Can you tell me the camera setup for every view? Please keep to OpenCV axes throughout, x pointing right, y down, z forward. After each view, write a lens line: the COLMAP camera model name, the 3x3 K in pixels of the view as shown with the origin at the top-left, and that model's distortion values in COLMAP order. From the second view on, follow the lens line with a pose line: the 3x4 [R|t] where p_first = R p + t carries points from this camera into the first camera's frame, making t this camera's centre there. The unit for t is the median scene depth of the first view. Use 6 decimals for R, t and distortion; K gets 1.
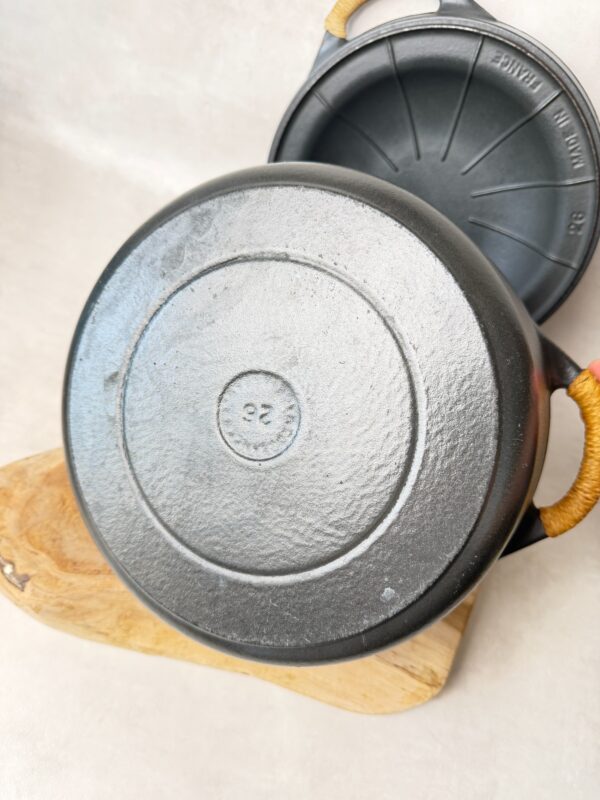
lens RADIAL K [[591.4, 0, 310.7], [0, 591.4, 398.4], [0, 0, 1]] dist [-0.036242, 0.005937]
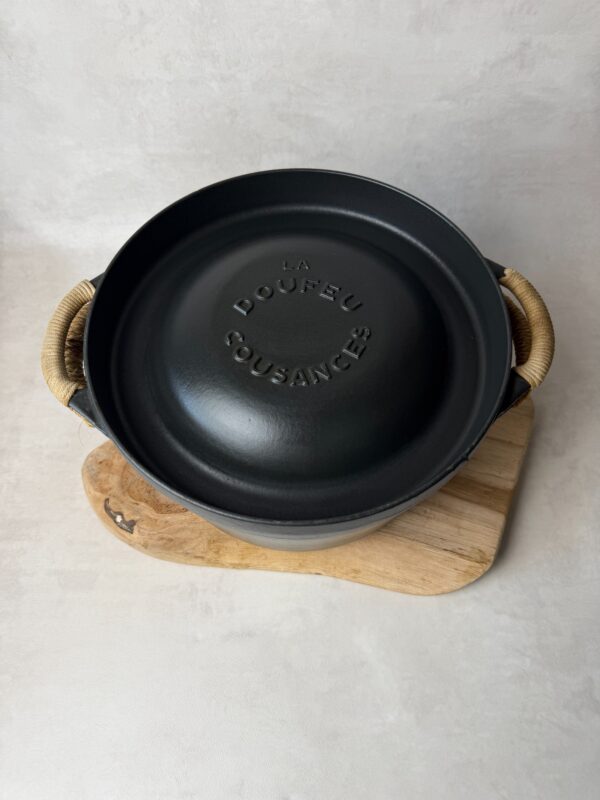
lens RADIAL K [[591.4, 0, 302.3], [0, 591.4, 398.7], [0, 0, 1]] dist [-0.036242, 0.005937]
pose [[0.954572, -0.206309, -0.215008, 0.187065], [0.214158, 0.976704, 0.013613, 0.093045], [0.207191, -0.059040, 0.976517, -0.159565]]
